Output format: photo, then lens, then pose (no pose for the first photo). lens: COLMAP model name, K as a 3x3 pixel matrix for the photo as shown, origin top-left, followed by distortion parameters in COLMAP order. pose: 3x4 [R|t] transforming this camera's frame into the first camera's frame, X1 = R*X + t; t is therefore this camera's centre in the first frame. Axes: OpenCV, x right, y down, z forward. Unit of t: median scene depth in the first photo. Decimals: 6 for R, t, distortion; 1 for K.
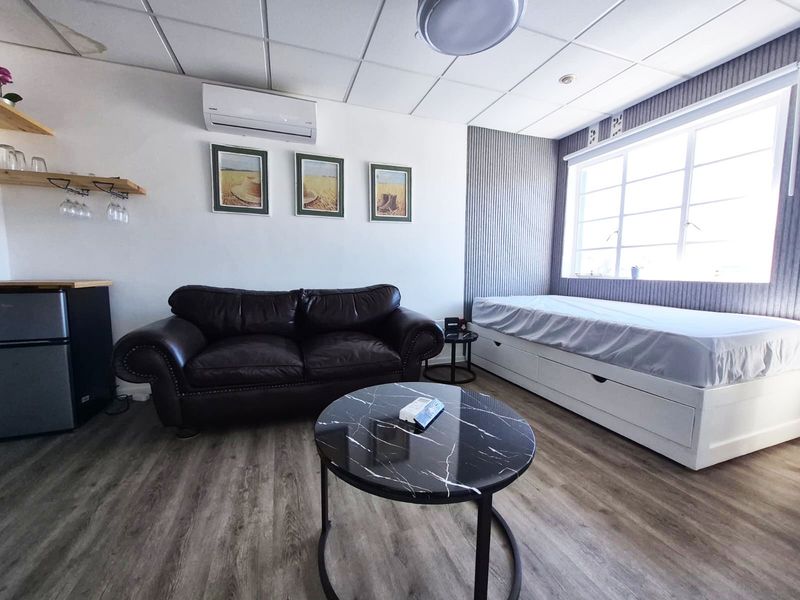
lens RADIAL K [[313.5, 0, 380.8], [0, 313.5, 299.1], [0, 0, 1]] dist [-0.001282, -0.000427]
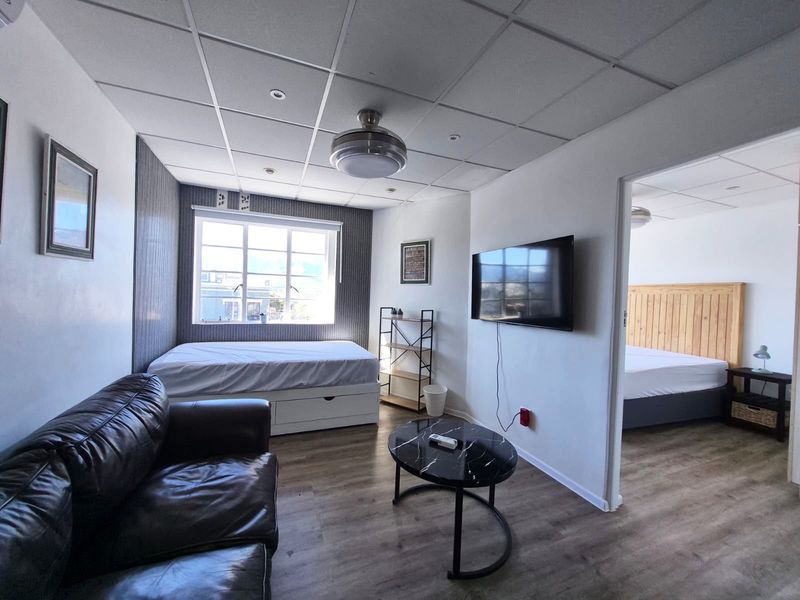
lens RADIAL K [[313.5, 0, 396.4], [0, 313.5, 298.2], [0, 0, 1]] dist [-0.001282, -0.000427]
pose [[-0.069037, -0.013513, 0.997523, -0.649775], [0.056323, 0.998261, 0.017421, -0.185233], [-0.996023, 0.057386, -0.068156, 0.588502]]
